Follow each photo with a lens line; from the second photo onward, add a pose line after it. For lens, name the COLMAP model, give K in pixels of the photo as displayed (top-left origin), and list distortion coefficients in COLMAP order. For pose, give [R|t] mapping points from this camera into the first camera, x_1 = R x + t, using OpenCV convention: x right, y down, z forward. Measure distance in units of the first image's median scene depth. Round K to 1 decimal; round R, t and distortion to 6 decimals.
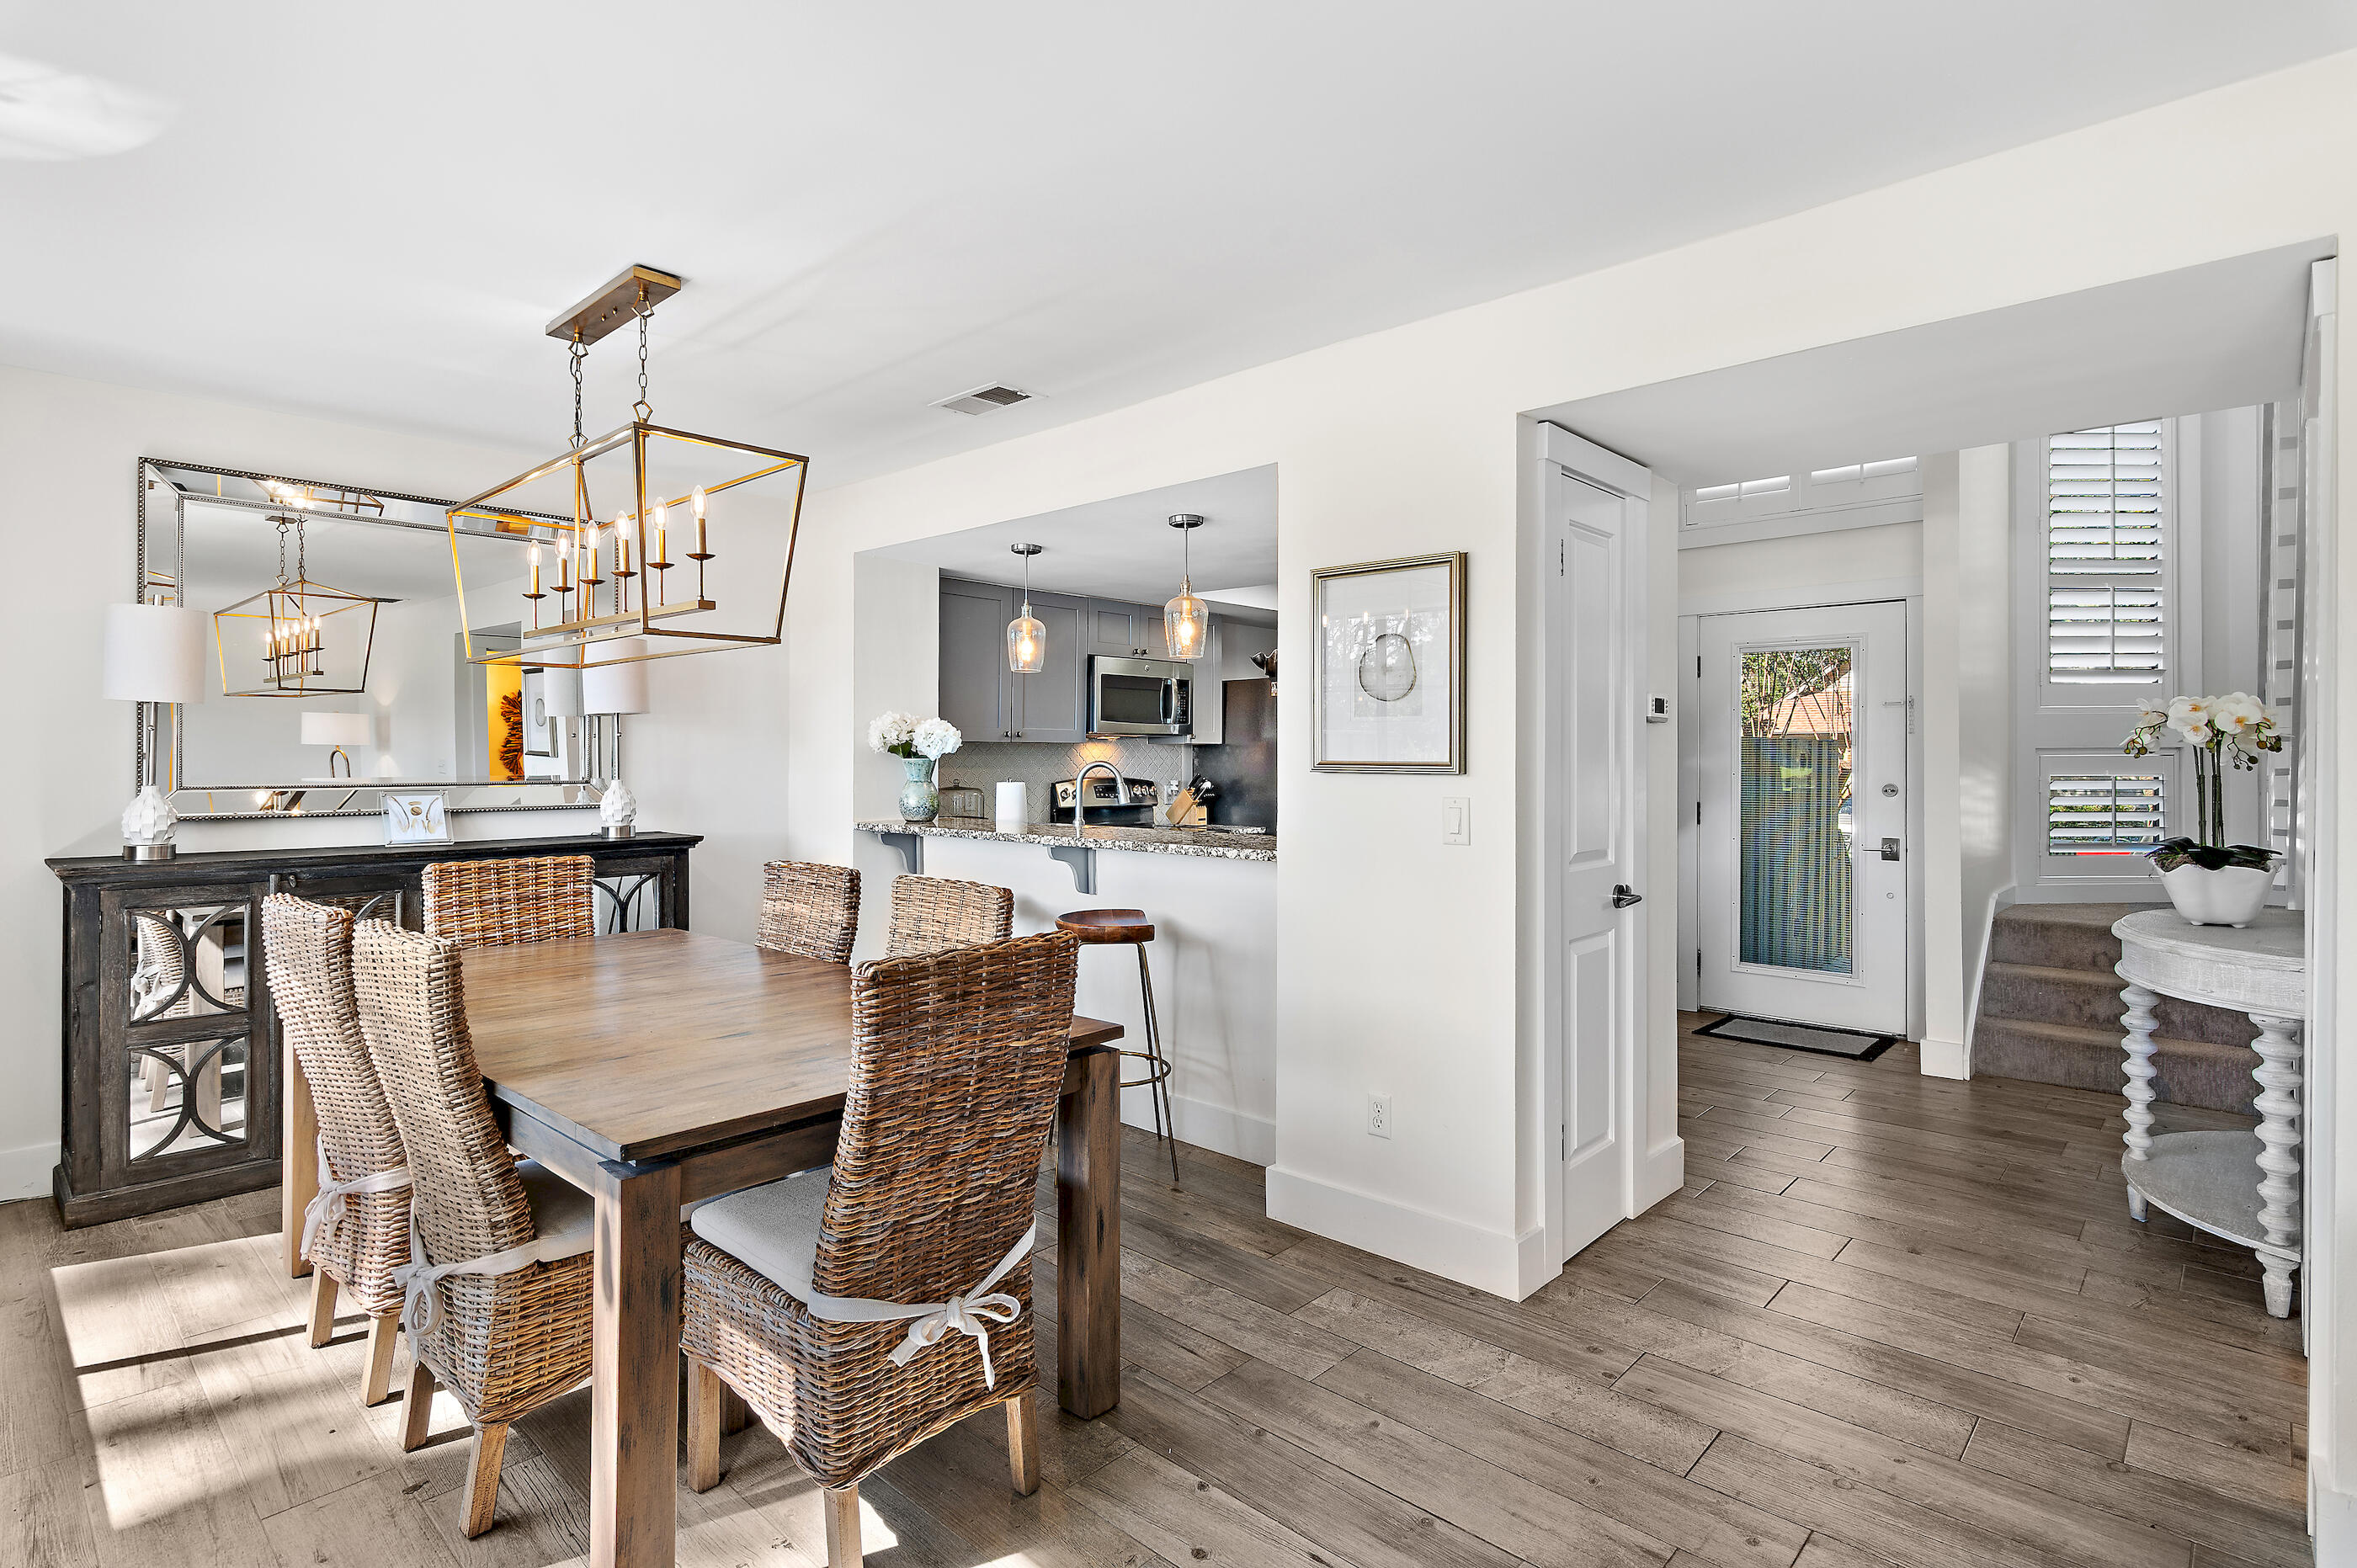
lens RADIAL K [[1161.4, 0, 1168.7], [0, 1161.4, 764.0], [0, 0, 1]] dist [0.002215, 0.001101]
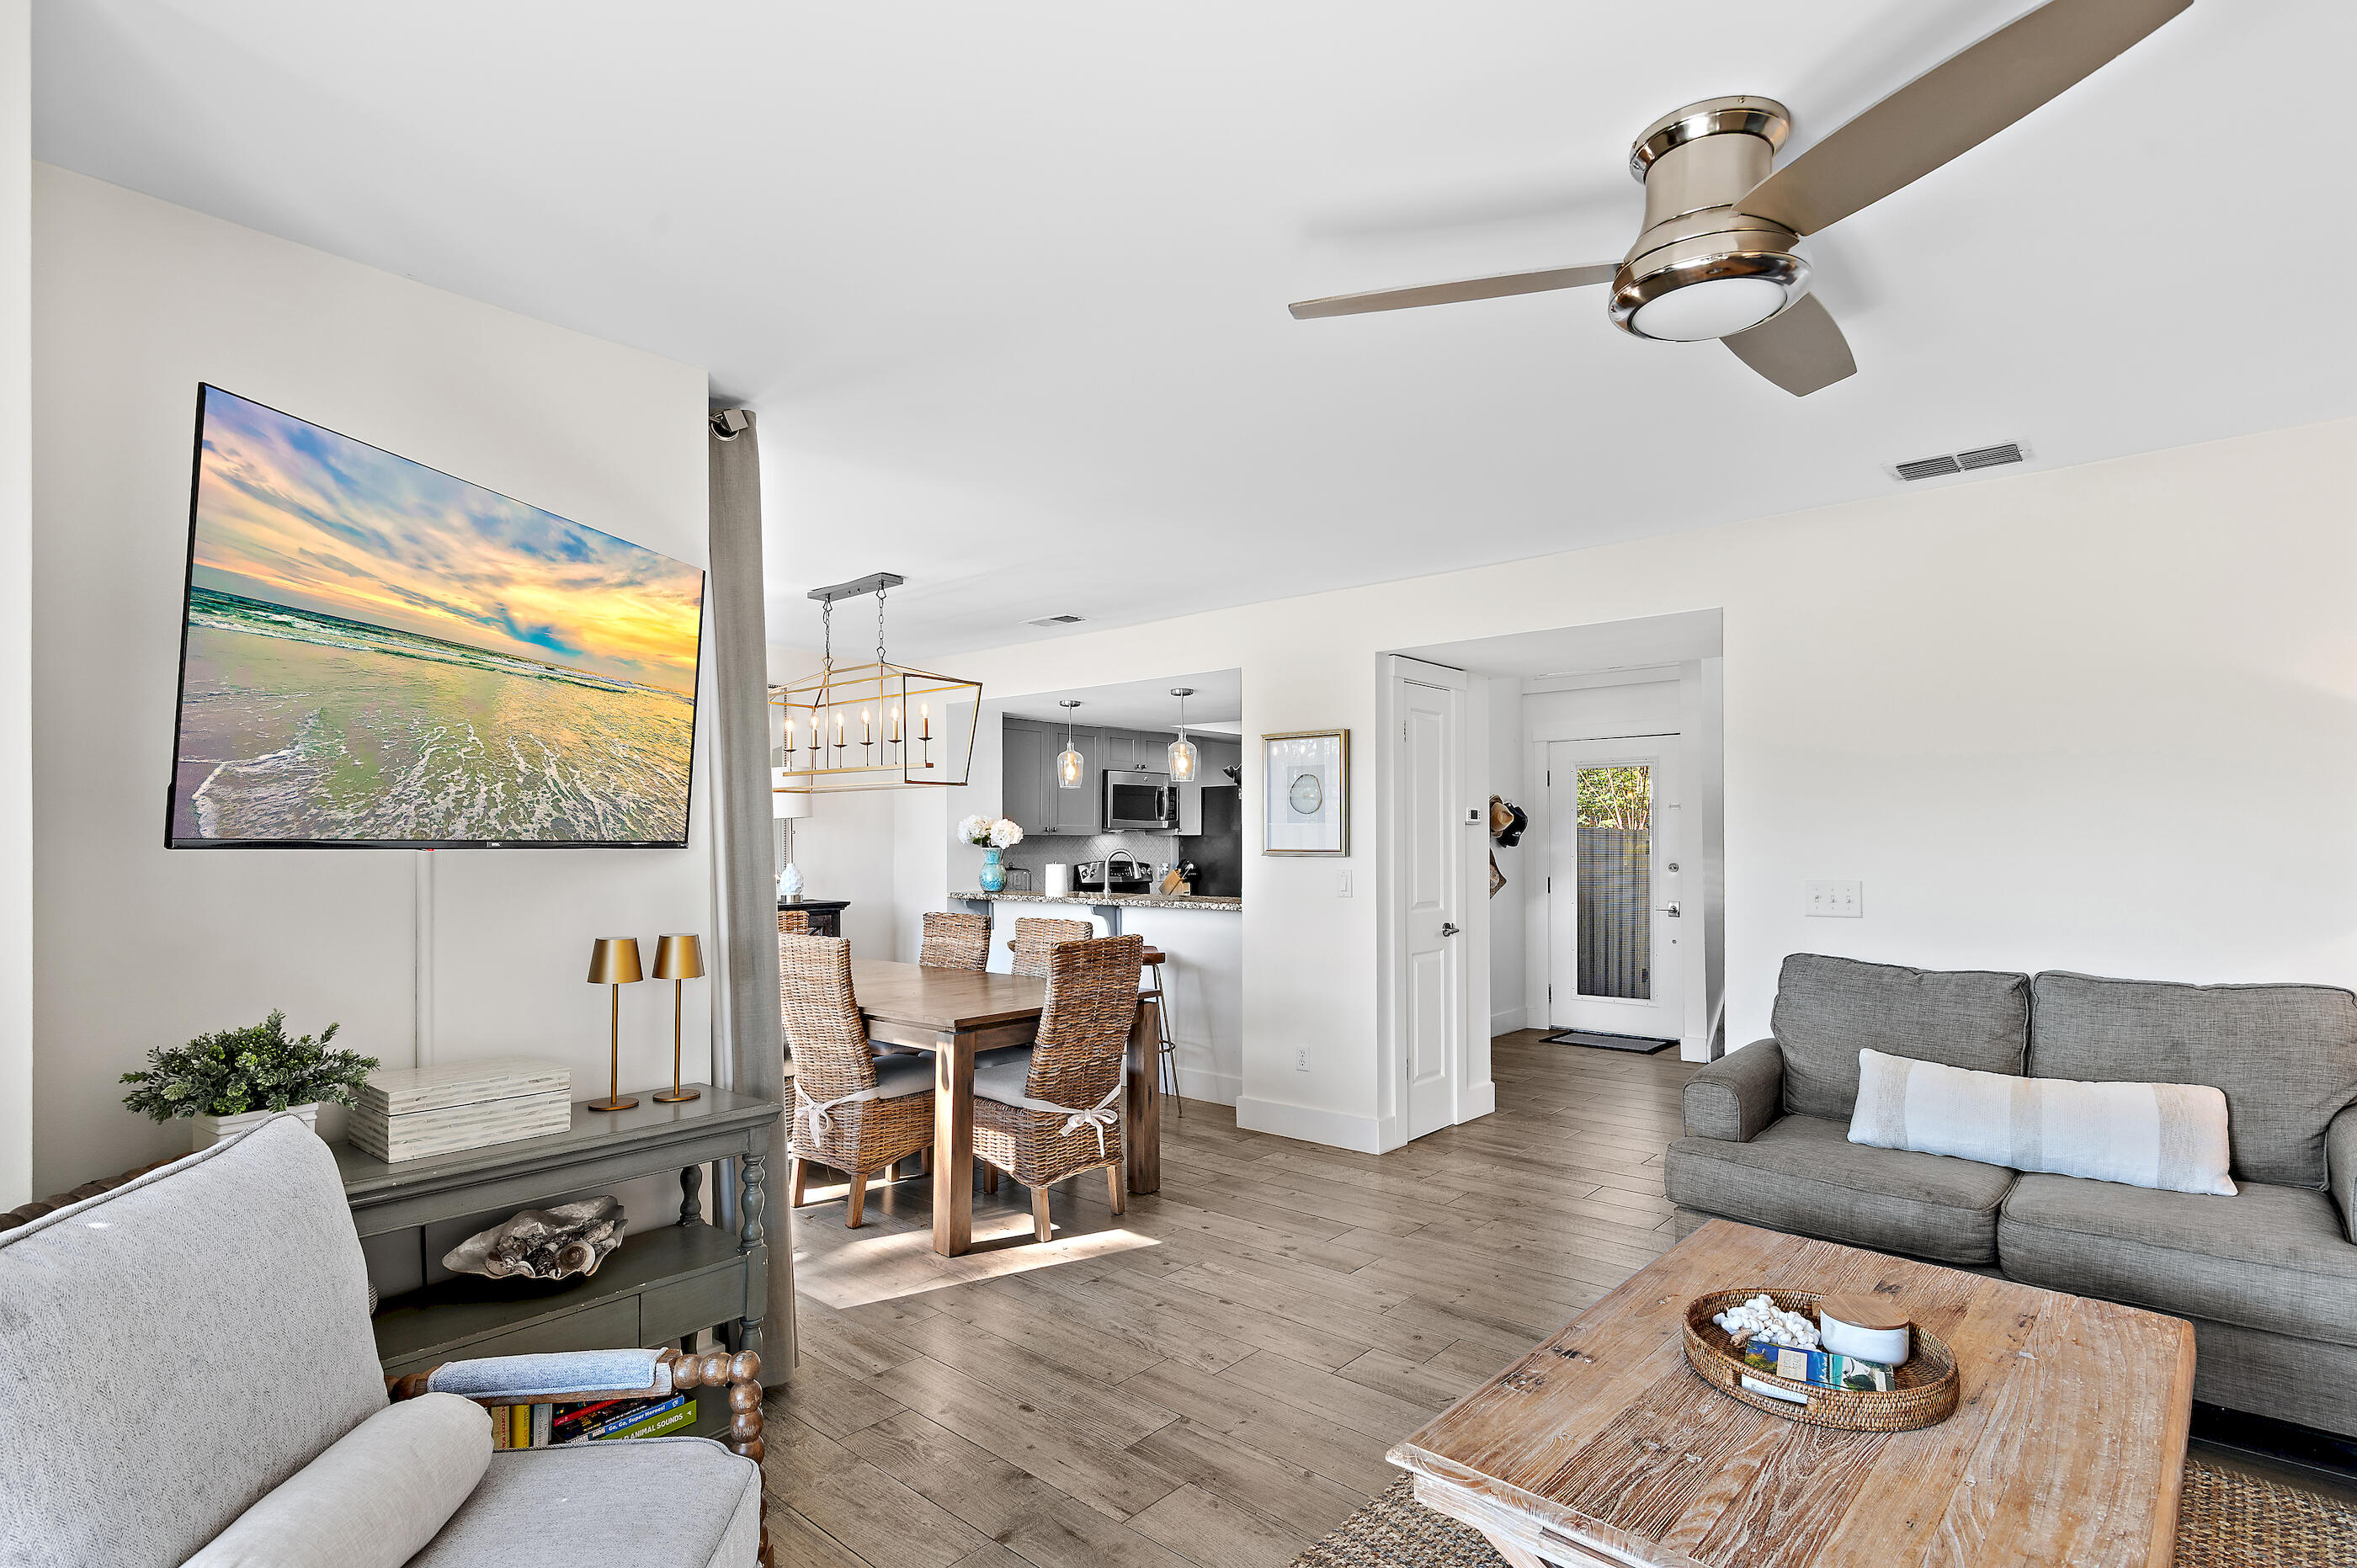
lens RADIAL K [[1156.5, 0, 1171.8], [0, 1156.5, 838.6], [0, 0, 1]] dist [0.001152, 0.000219]
pose [[0.999555, -0.003463, 0.029612, -0.051406], [0.003741, 0.999950, -0.009321, -0.002359], [-0.029578, 0.009428, 0.999518, -0.599908]]
